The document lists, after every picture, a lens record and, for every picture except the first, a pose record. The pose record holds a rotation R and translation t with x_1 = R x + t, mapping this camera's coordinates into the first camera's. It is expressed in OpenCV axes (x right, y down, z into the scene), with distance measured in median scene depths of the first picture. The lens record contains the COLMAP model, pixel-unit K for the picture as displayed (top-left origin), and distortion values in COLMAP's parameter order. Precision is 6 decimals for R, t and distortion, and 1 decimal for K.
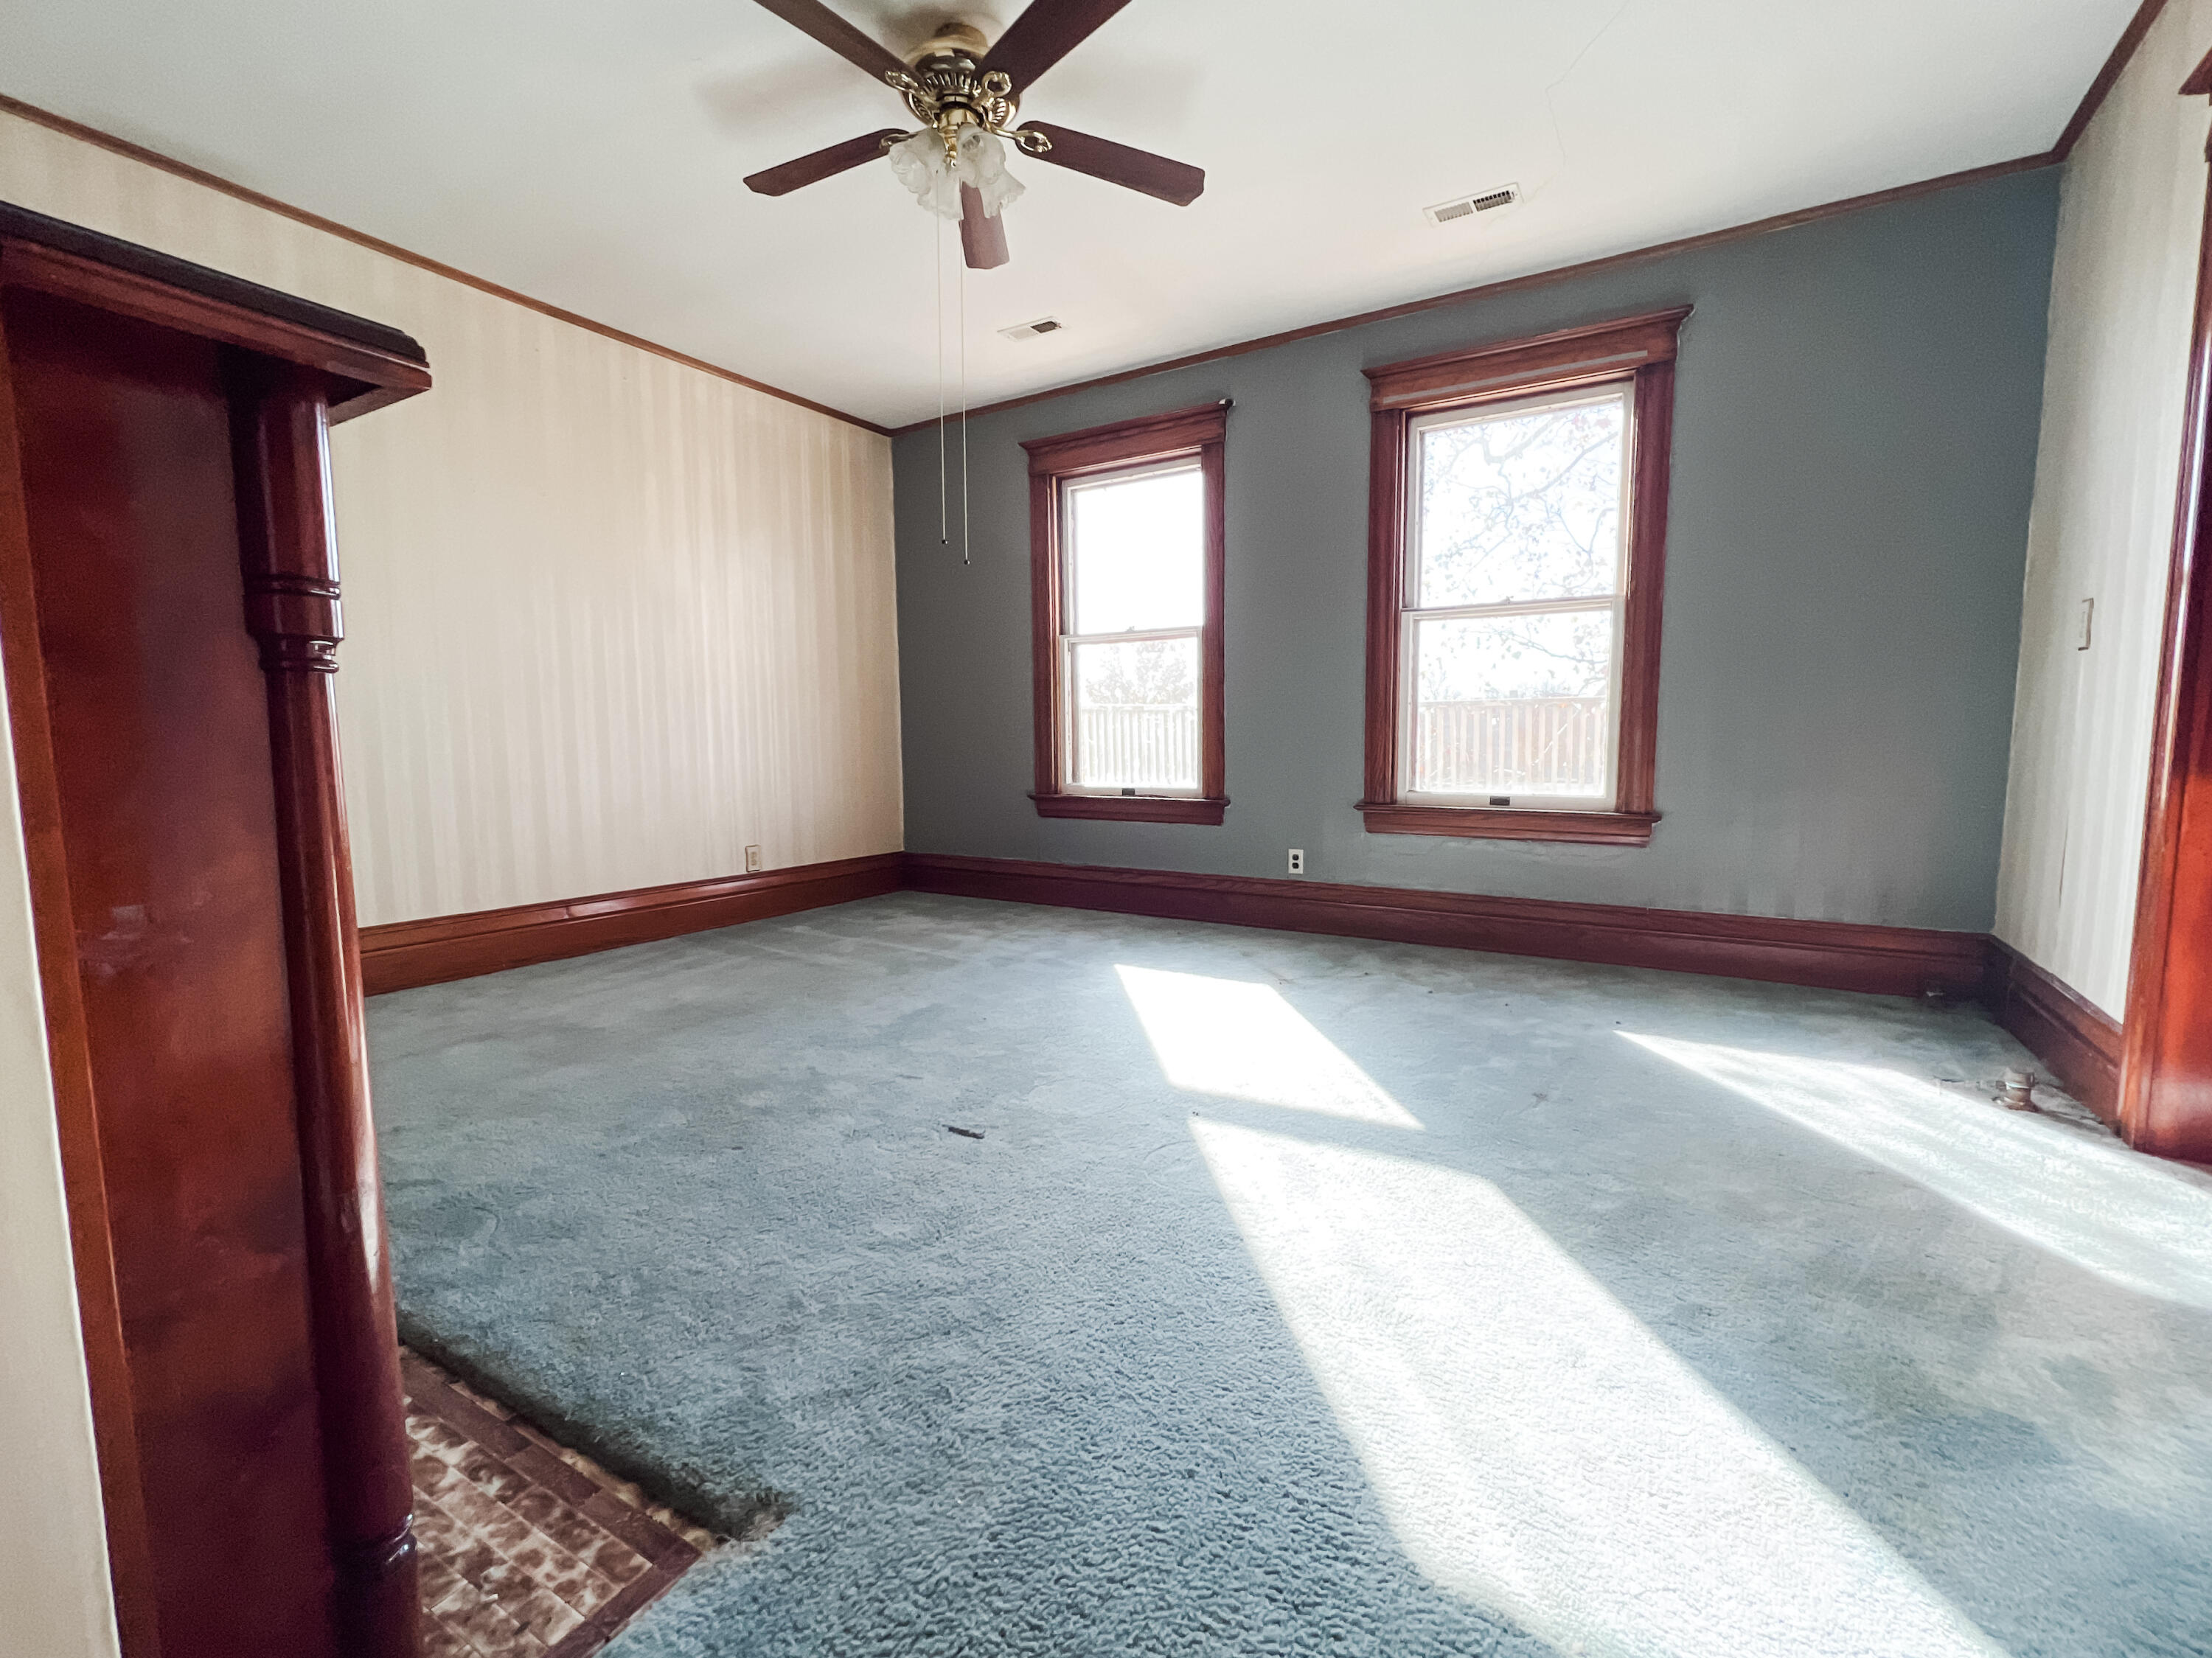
lens RADIAL K [[899.8, 0, 1098.2], [0, 899.8, 827.0], [0, 0, 1]] dist [-0.000670, -0.000179]
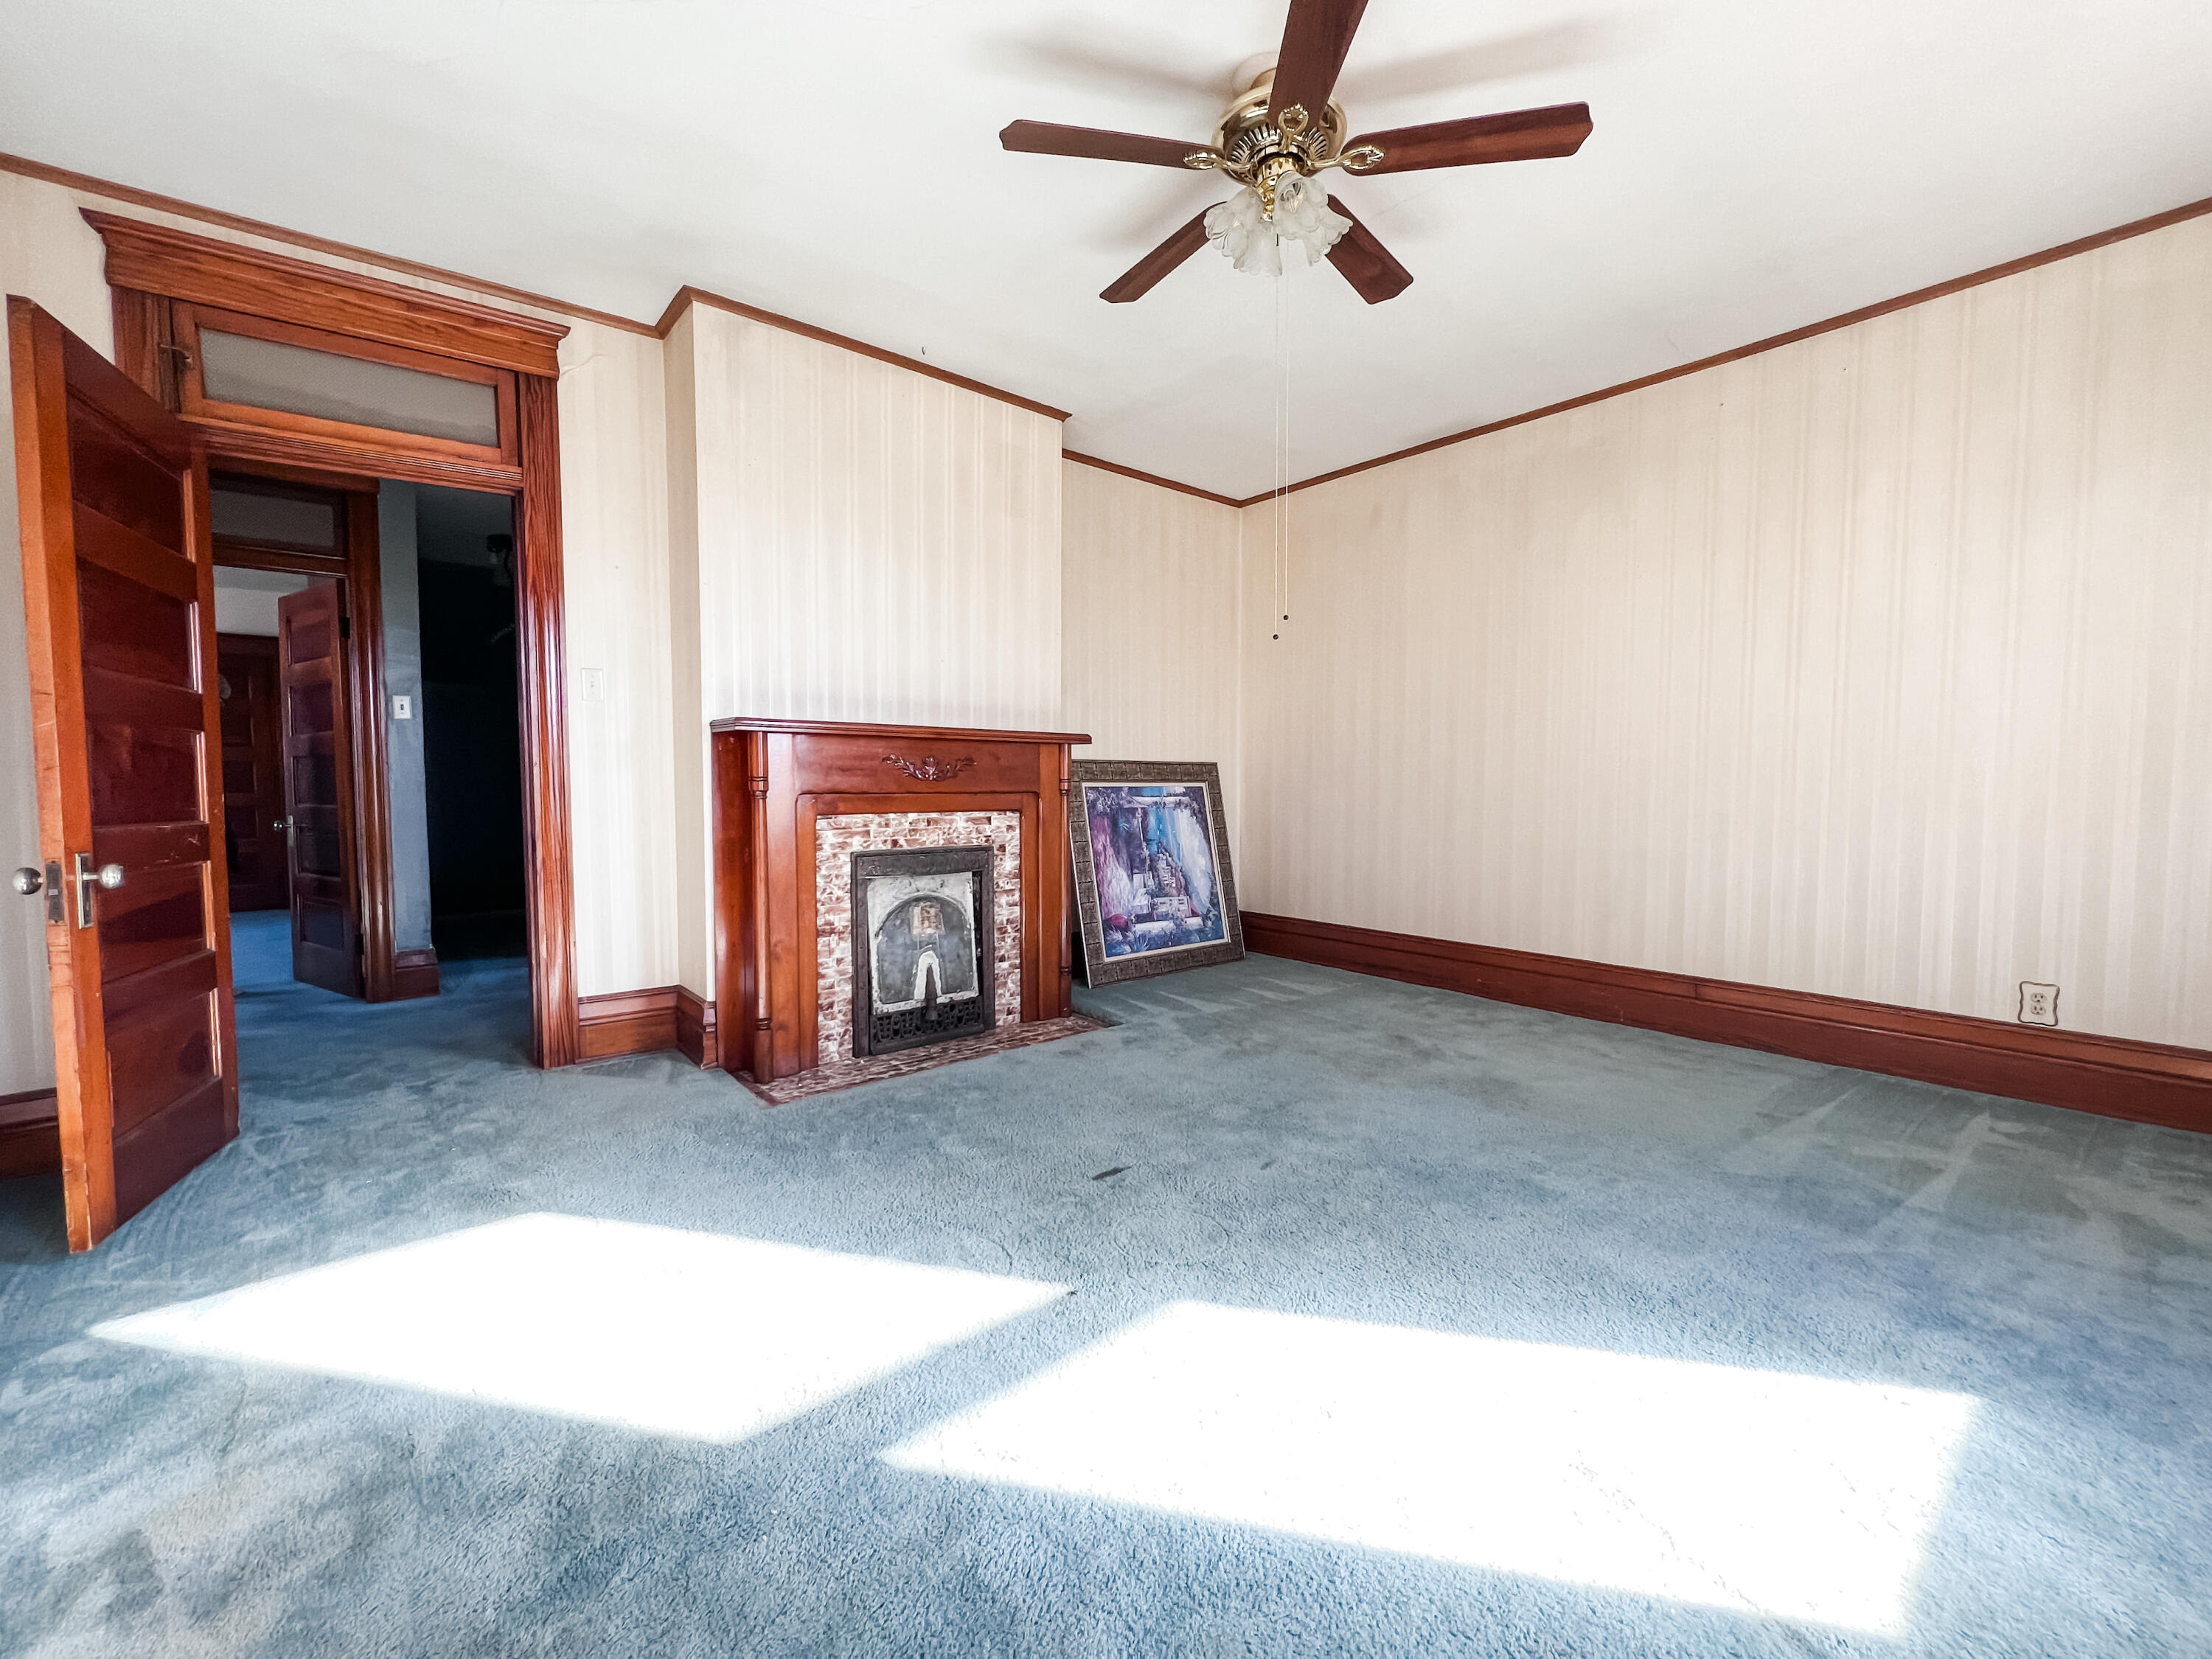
lens RADIAL K [[899.9, 0, 1098.2], [0, 899.9, 827.5], [0, 0, 1]] dist [-0.000670, -0.000179]
pose [[-0.294192, 0.047846, -0.954548, 0.808042], [-0.092448, 0.992638, 0.078248, -0.150222], [0.951264, 0.111266, -0.287603, 1.150363]]
